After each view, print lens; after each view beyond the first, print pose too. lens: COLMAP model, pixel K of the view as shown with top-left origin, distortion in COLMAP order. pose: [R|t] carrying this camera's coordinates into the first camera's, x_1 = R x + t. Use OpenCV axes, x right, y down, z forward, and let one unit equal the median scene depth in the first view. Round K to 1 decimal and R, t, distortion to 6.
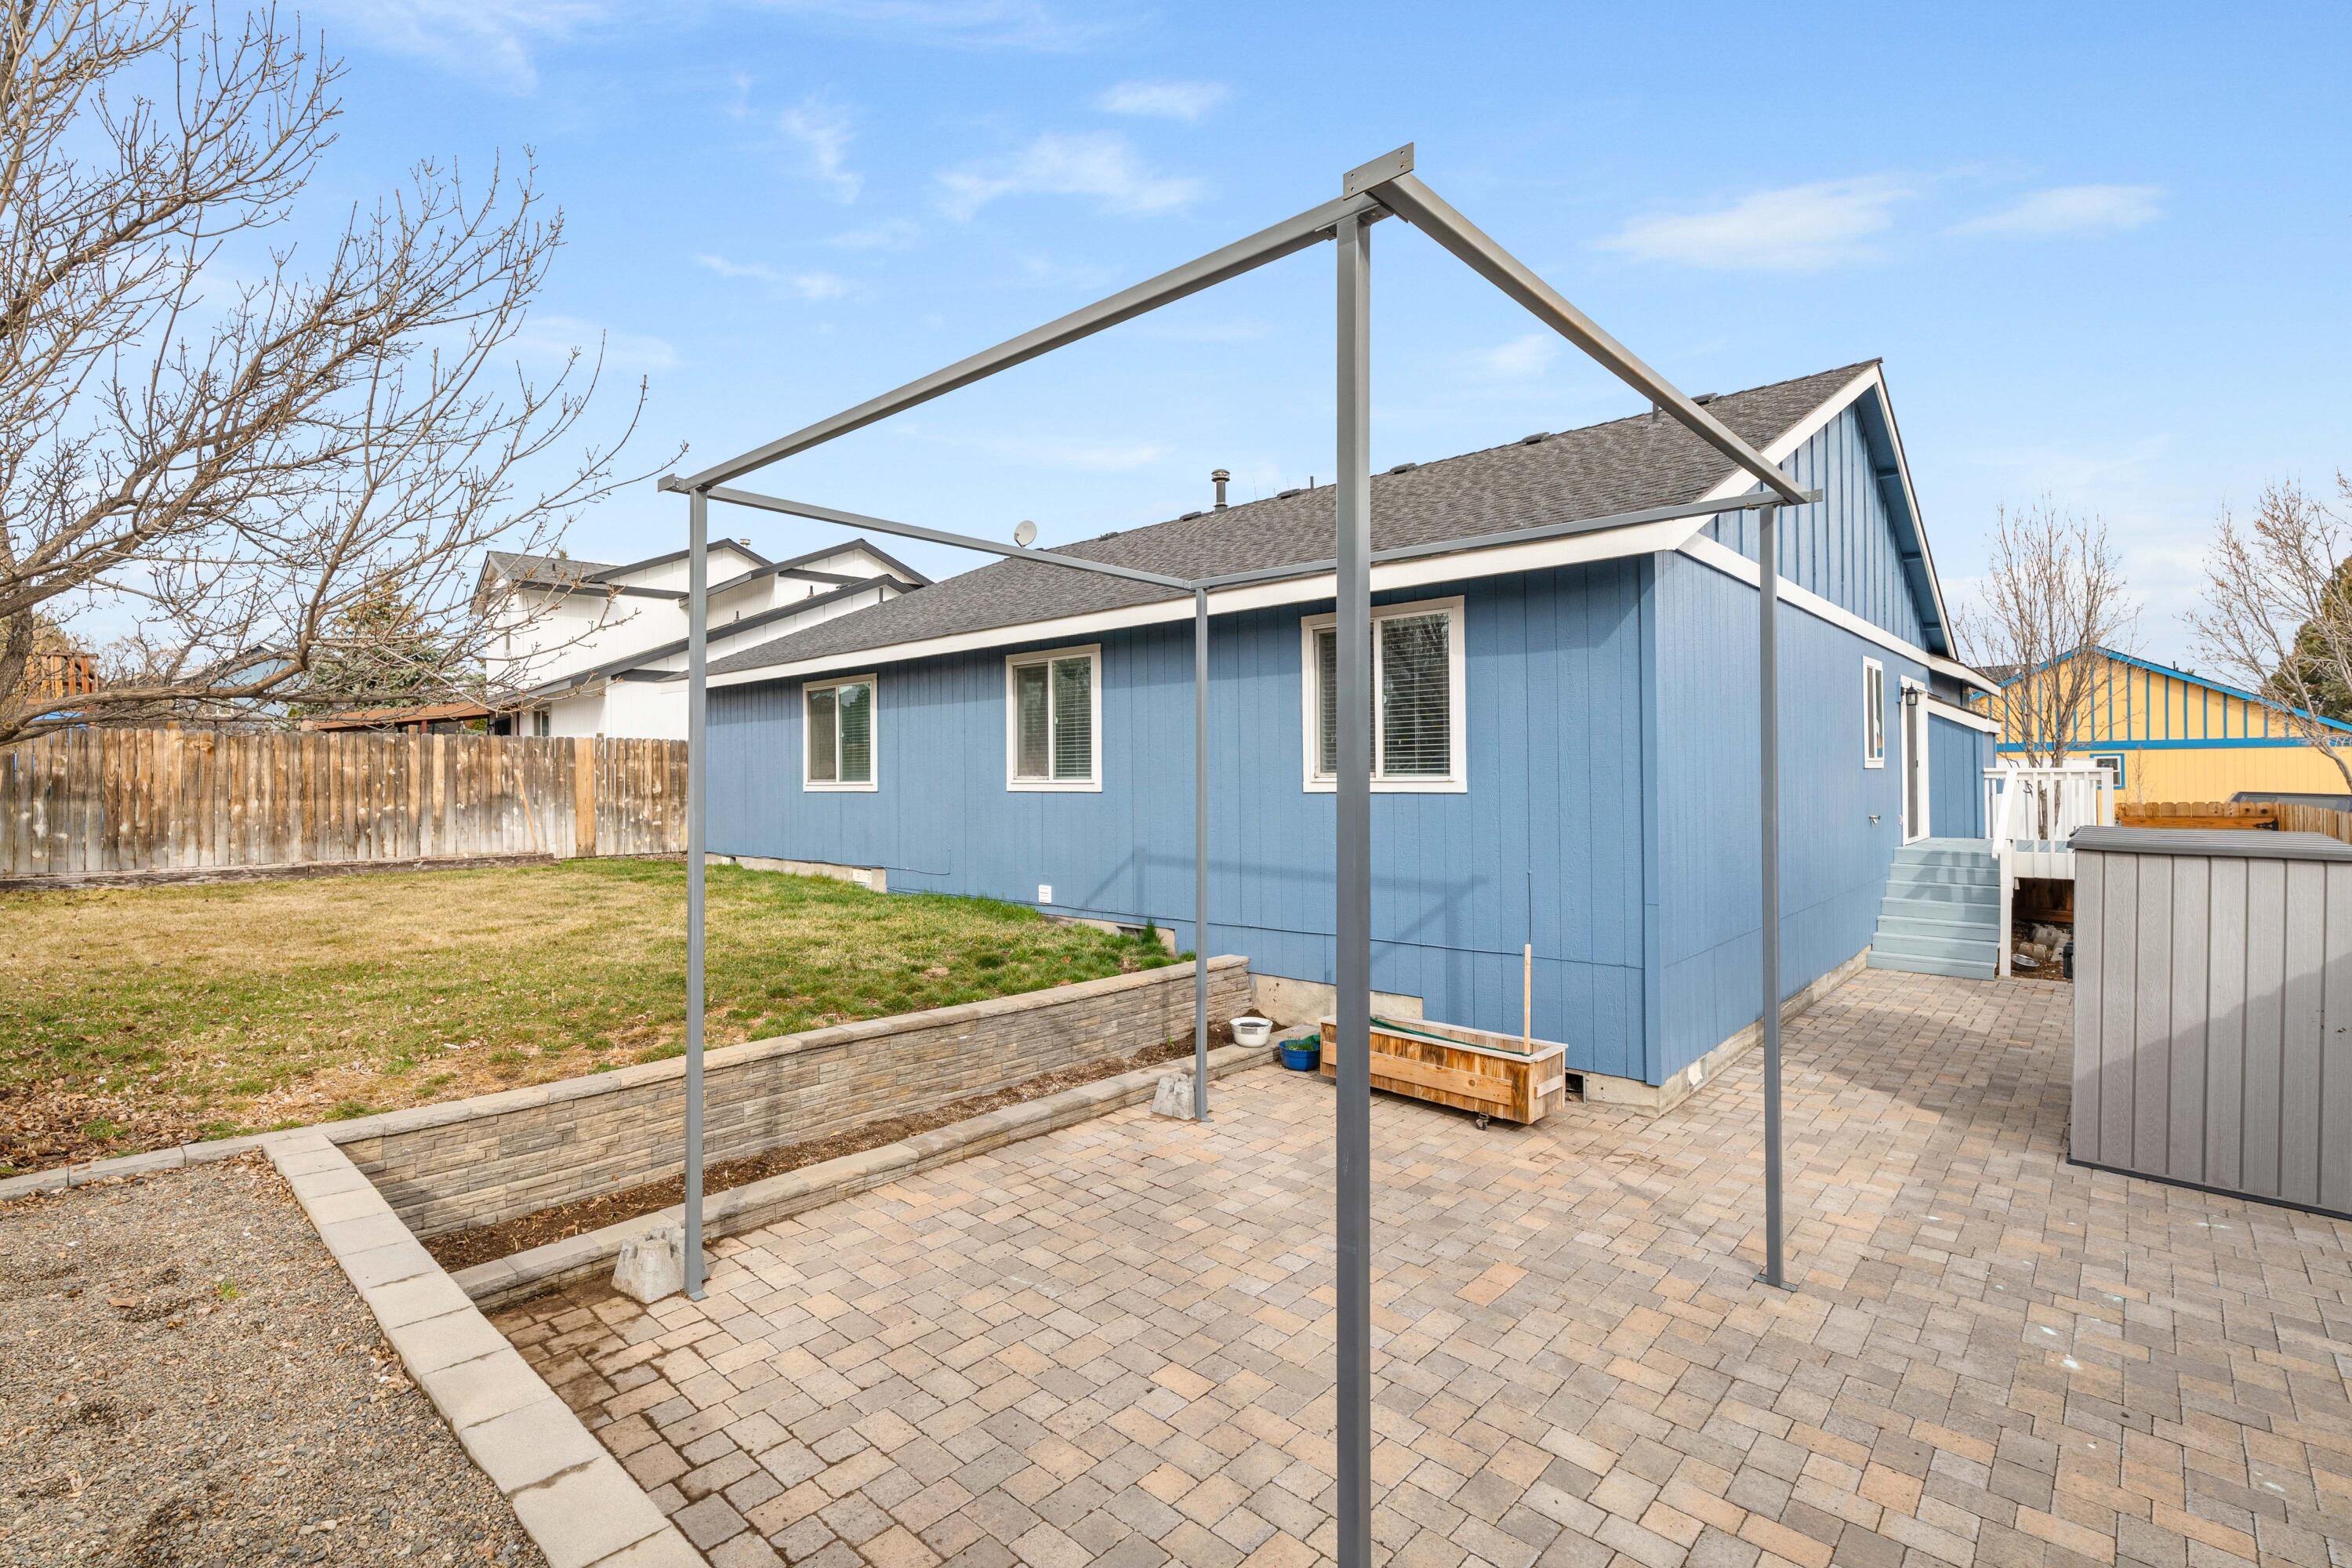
lens RADIAL K [[1062.9, 0, 1157.1], [0, 1062.9, 777.9], [0, 0, 1]] dist [-0.001623, 0.000659]
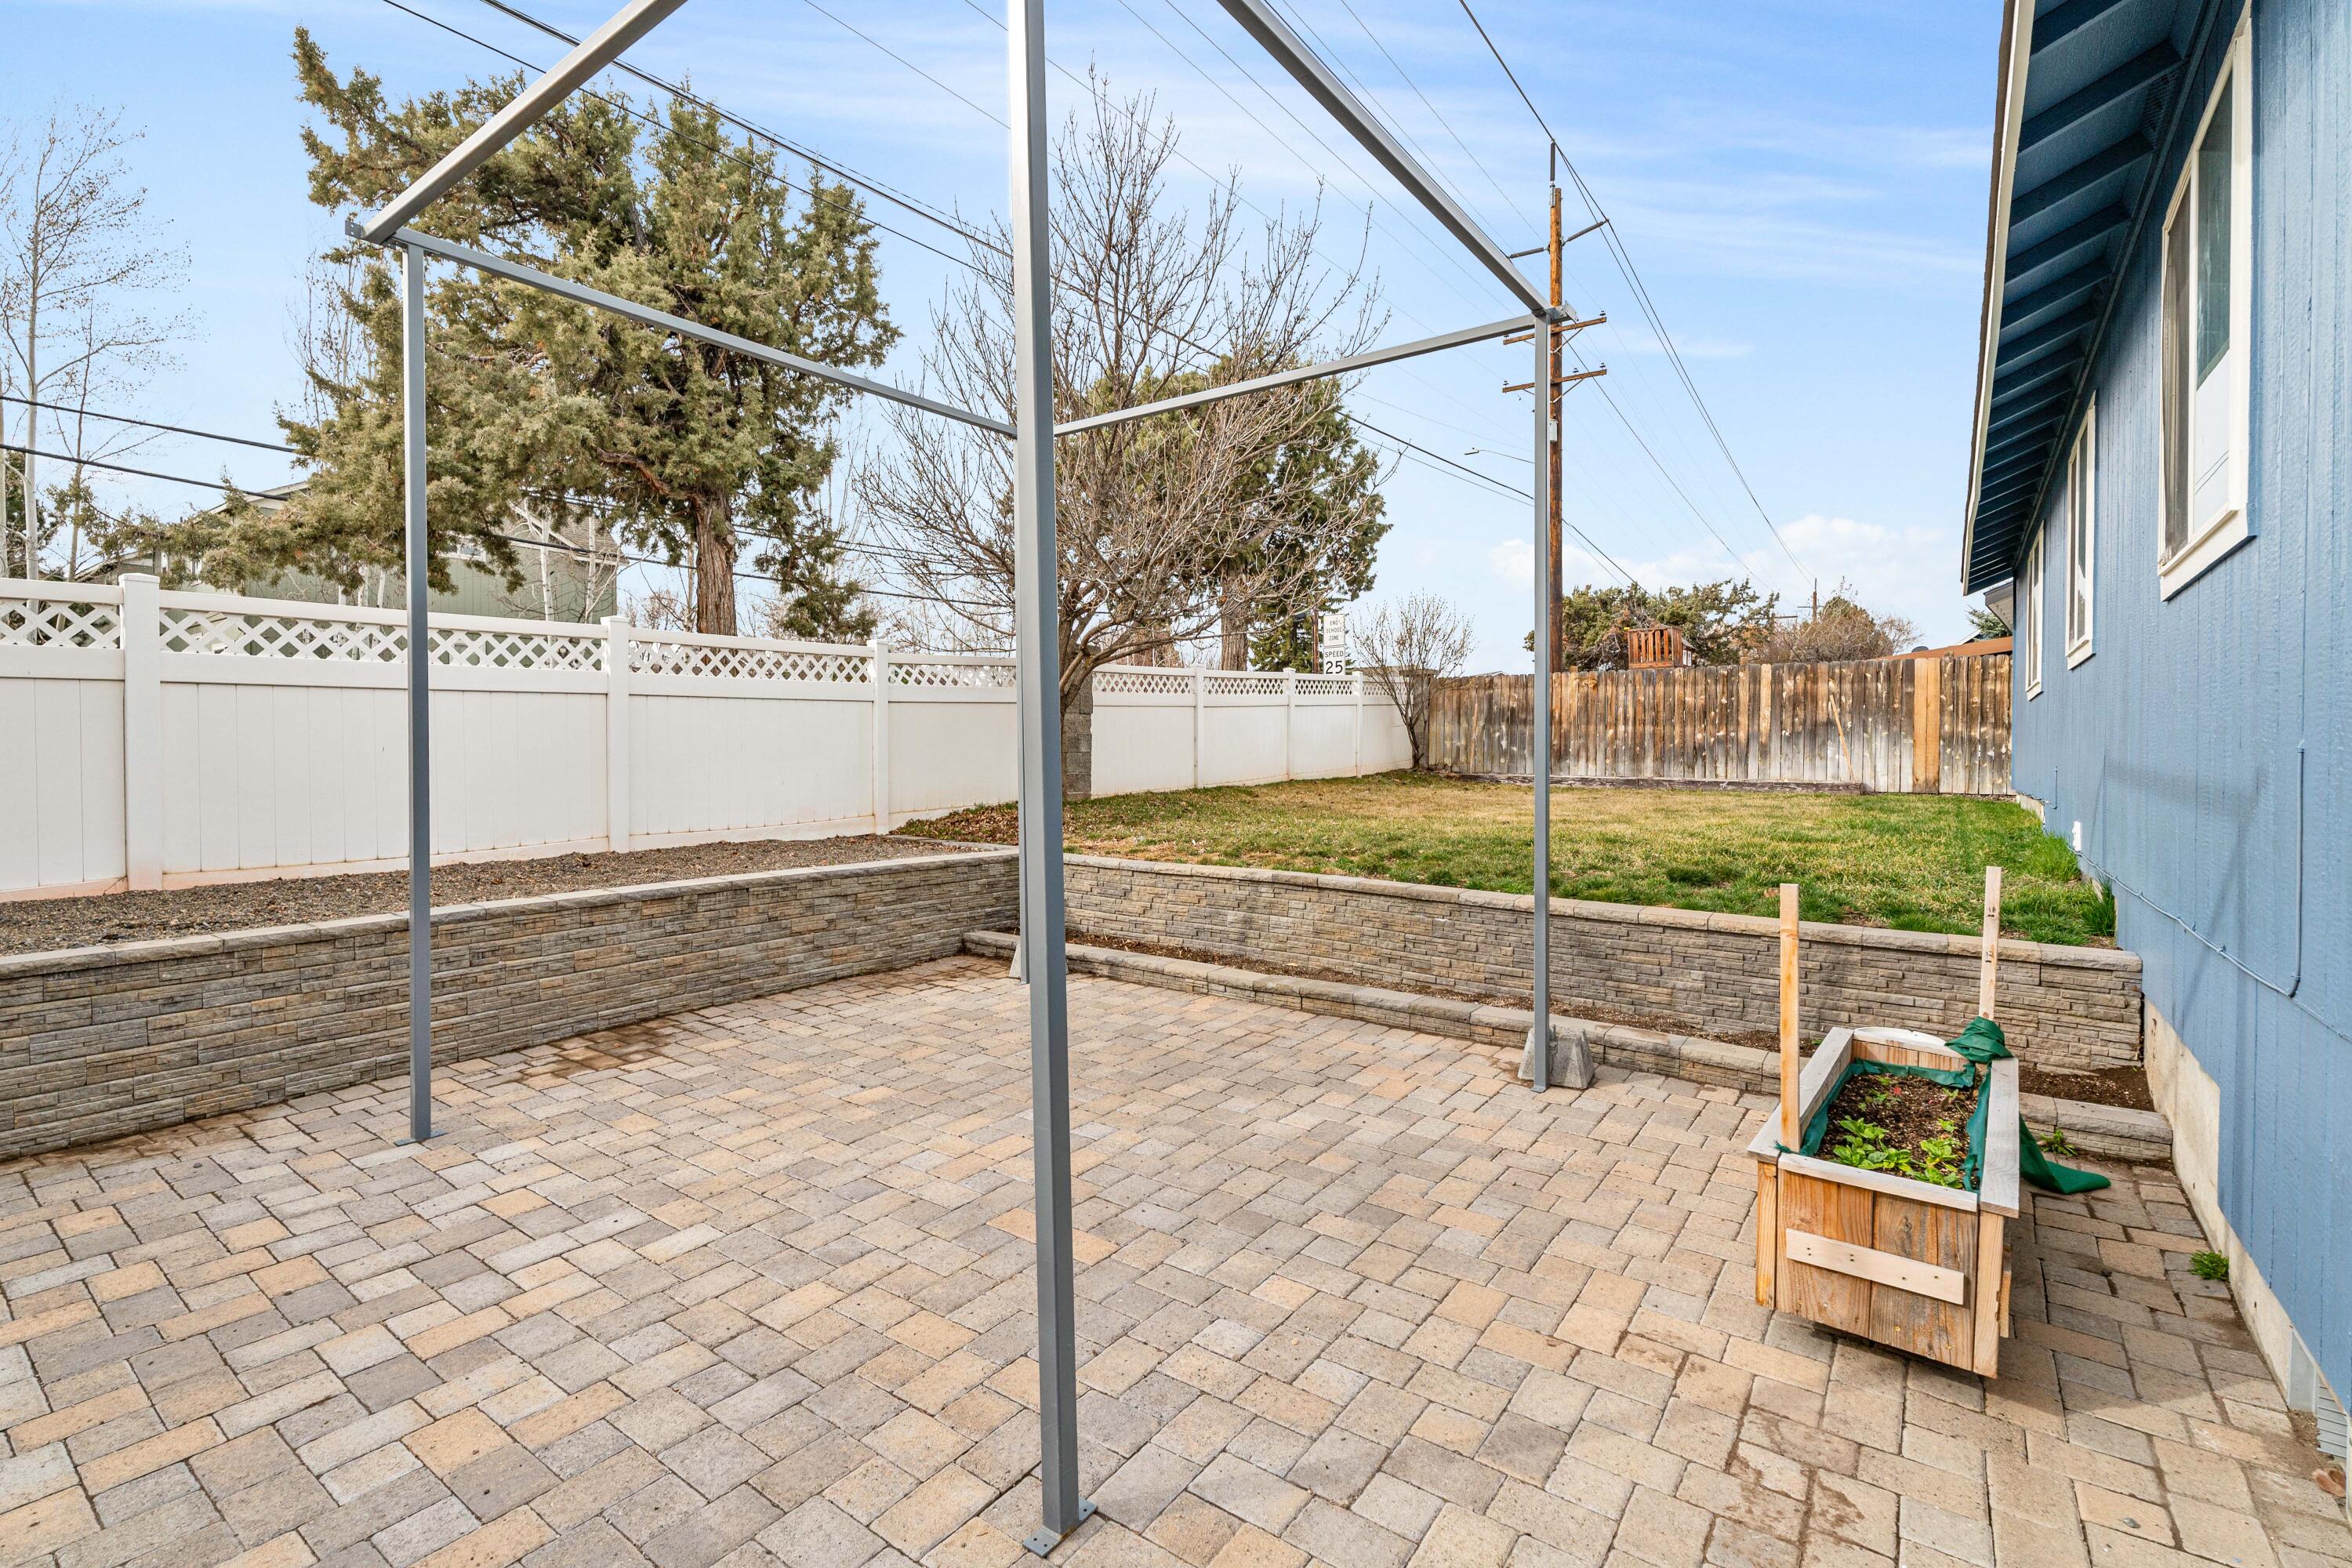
lens RADIAL K [[1062.9, 0, 1162.3], [0, 1062.9, 773.9], [0, 0, 1]] dist [-0.001623, 0.000659]
pose [[0.111234, 0.028876, -0.993375, 0.322348], [-0.008013, 0.999571, 0.028159, 0.045376], [0.993762, 0.004827, 0.111418, 0.311836]]
